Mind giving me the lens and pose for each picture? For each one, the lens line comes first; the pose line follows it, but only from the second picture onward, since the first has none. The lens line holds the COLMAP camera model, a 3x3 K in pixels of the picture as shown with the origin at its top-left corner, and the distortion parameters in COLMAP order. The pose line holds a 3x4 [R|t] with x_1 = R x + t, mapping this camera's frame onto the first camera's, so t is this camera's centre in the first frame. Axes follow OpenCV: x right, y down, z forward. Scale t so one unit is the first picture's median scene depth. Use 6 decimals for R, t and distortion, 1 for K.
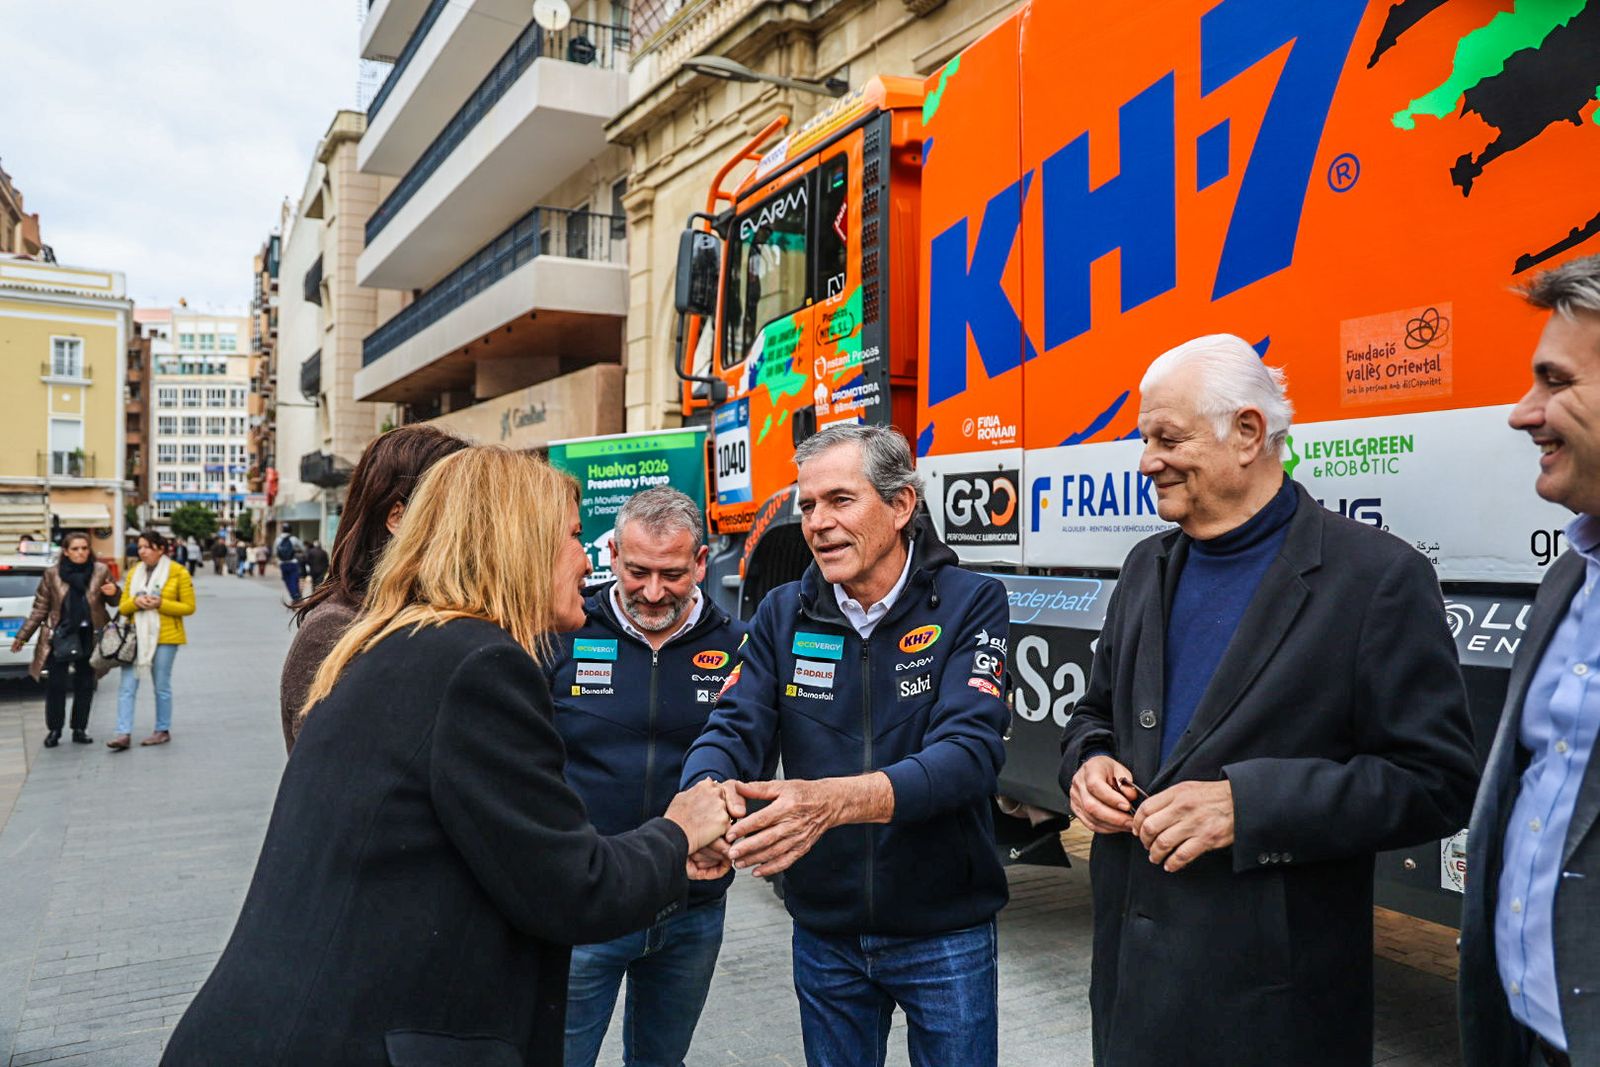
lens RADIAL K [[1288.7, 0, 800.0], [0, 1288.7, 533.5], [0, 0, 1]] dist [-0.060263, 0.111238]
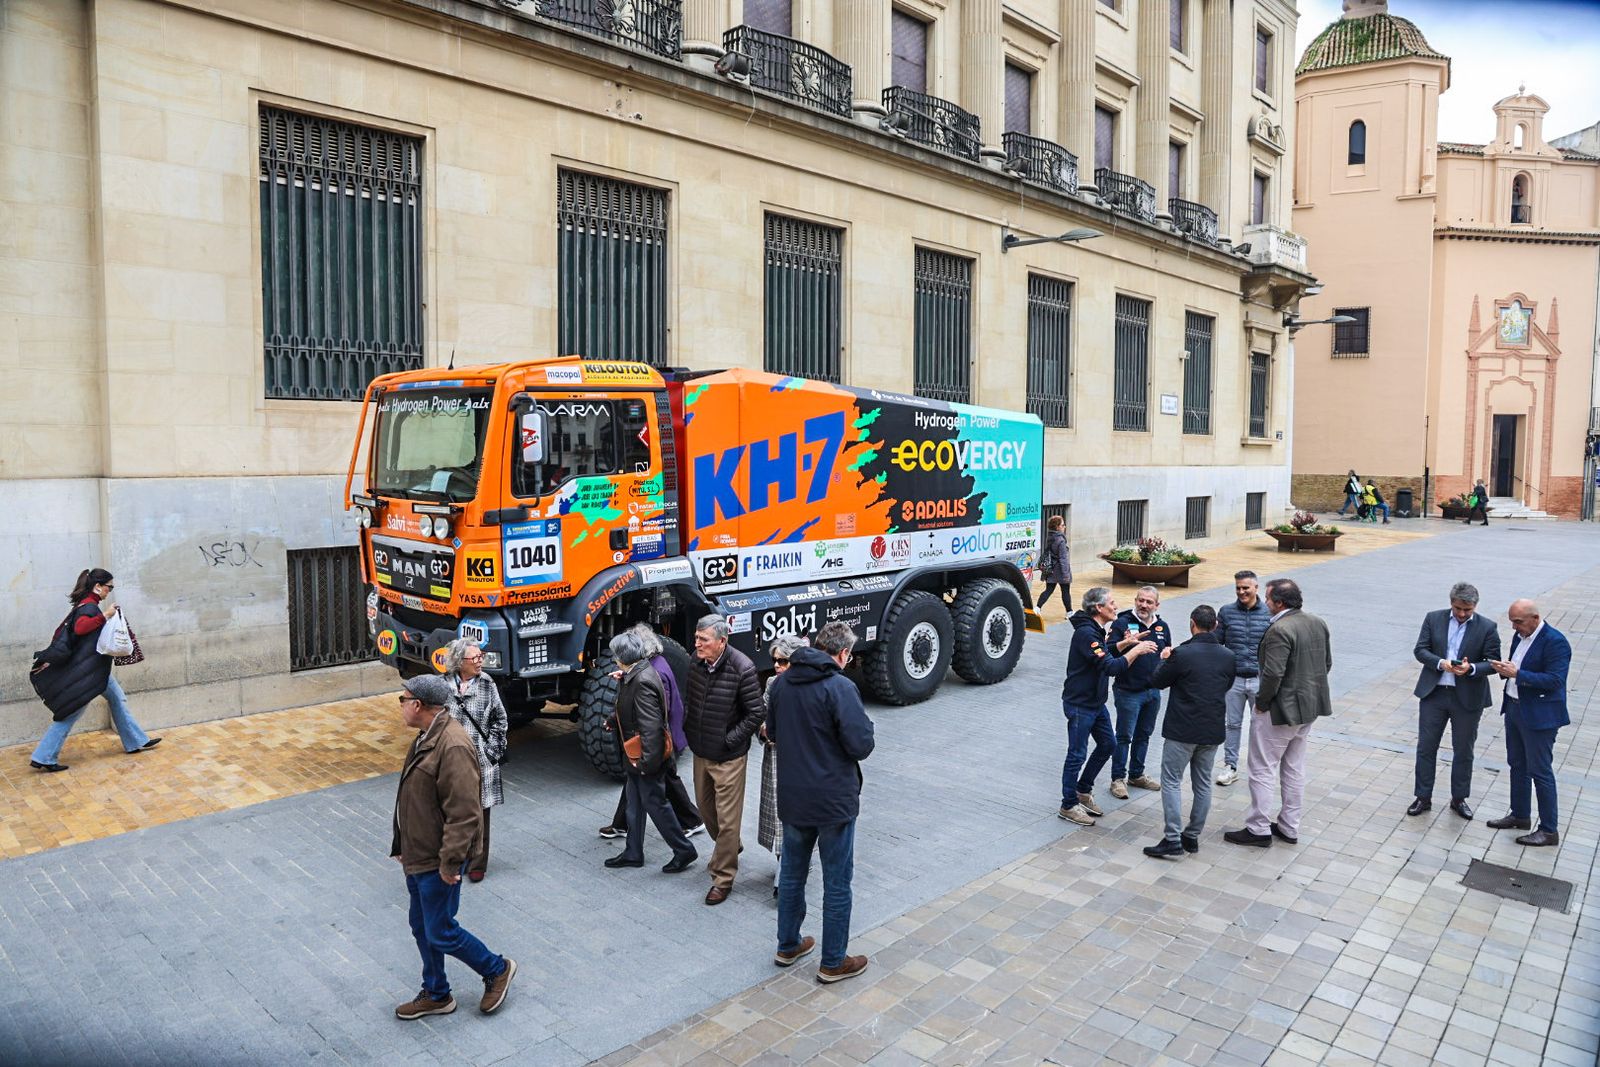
lens RADIAL K [[1087.6, 0, 800.0], [0, 1087.6, 533.5], [0, 0, 1]] dist [-0.092344, 0.061059]
pose [[-0.308526, -0.085837, 0.947335, -1.922567], [-0.010479, 0.996166, 0.086849, -0.278412], [-0.951158, 0.016868, -0.308242, 1.498986]]
